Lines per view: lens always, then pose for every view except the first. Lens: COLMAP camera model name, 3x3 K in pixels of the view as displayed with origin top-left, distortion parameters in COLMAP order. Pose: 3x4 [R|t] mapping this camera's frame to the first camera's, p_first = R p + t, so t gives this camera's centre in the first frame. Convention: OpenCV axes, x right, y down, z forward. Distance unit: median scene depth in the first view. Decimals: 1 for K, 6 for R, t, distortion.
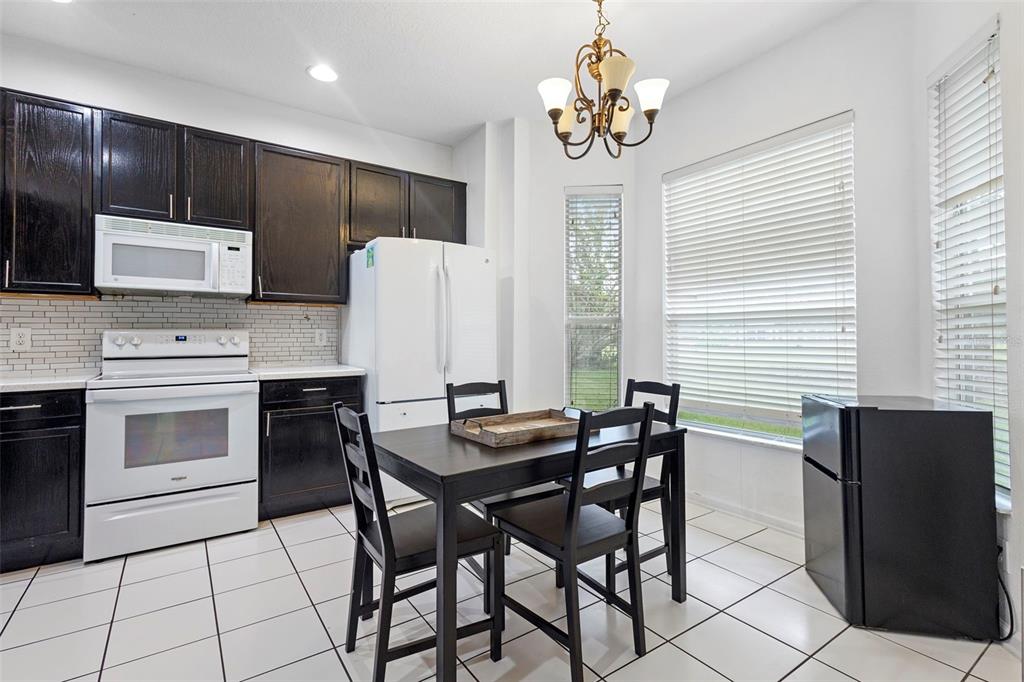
lens RADIAL K [[482.2, 0, 515.0], [0, 482.2, 336.8], [0, 0, 1]] dist [0.004120, 0.000161]
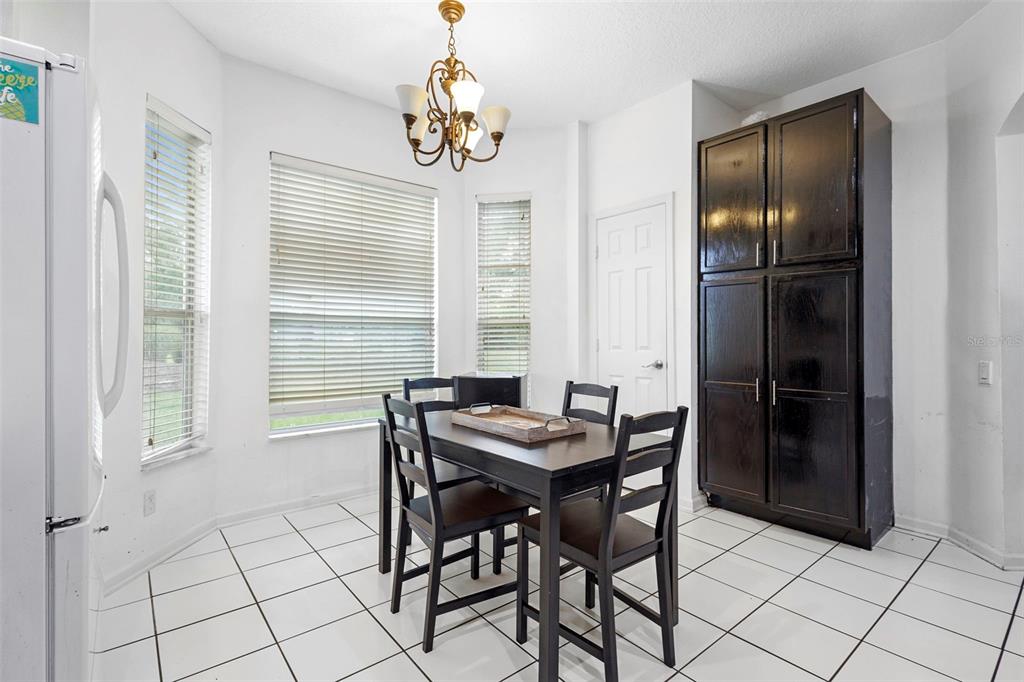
lens RADIAL K [[470.4, 0, 512.0], [0, 470.4, 341.0], [0, 0, 1]] dist [0.003790, -0.000247]
pose [[-0.072475, -0.004487, 0.997360, -0.667858], [-0.000690, 0.999990, 0.004448, 0.002328], [-0.997370, -0.000366, -0.072478, 0.723128]]
